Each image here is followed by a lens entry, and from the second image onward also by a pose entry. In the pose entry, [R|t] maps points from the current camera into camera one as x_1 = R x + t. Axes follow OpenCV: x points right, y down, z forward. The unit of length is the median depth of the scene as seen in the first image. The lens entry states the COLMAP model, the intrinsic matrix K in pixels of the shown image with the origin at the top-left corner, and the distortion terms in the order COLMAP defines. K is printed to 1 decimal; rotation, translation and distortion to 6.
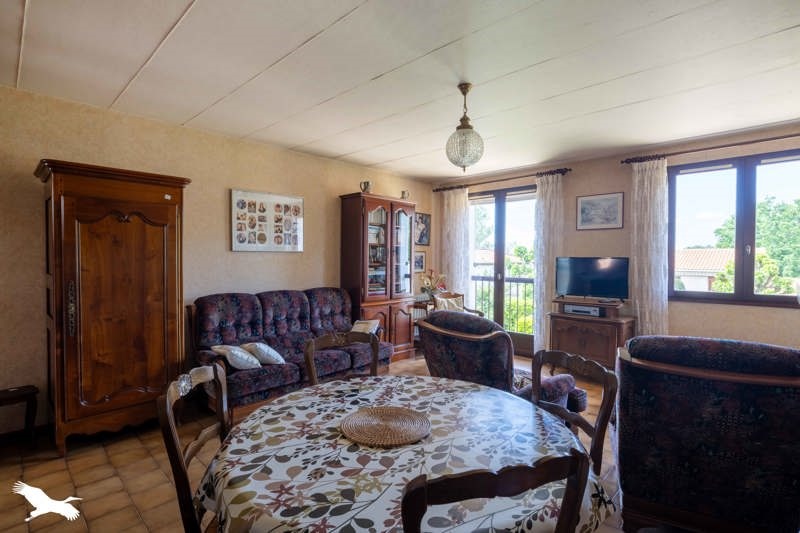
lens RADIAL K [[384.5, 0, 400.0], [0, 384.5, 266.5], [0, 0, 1]] dist [0.003187, 0.000425]
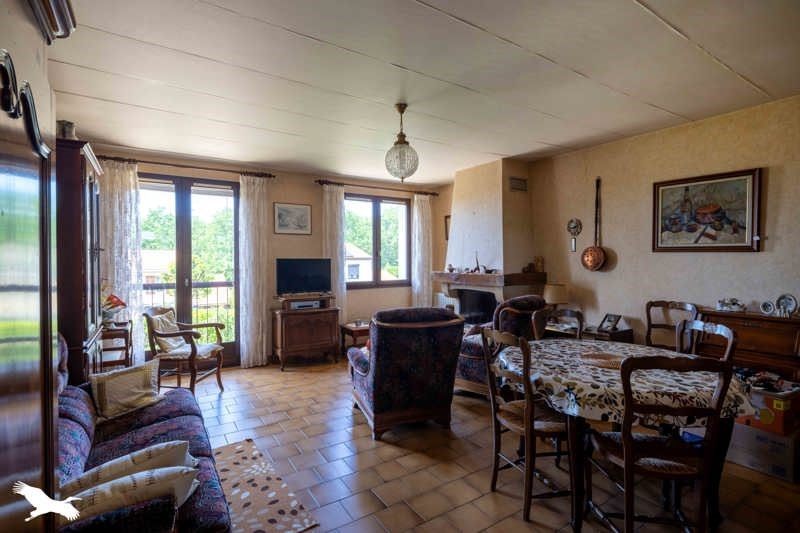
lens RADIAL K [[384.5, 0, 400.0], [0, 384.5, 266.5], [0, 0, 1]] dist [0.003187, 0.000425]
pose [[0.227517, -0.023303, 0.973495, -0.556754], [0.025653, 0.999510, 0.017931, -0.013316], [-0.973436, 0.020893, 0.228003, 0.453315]]
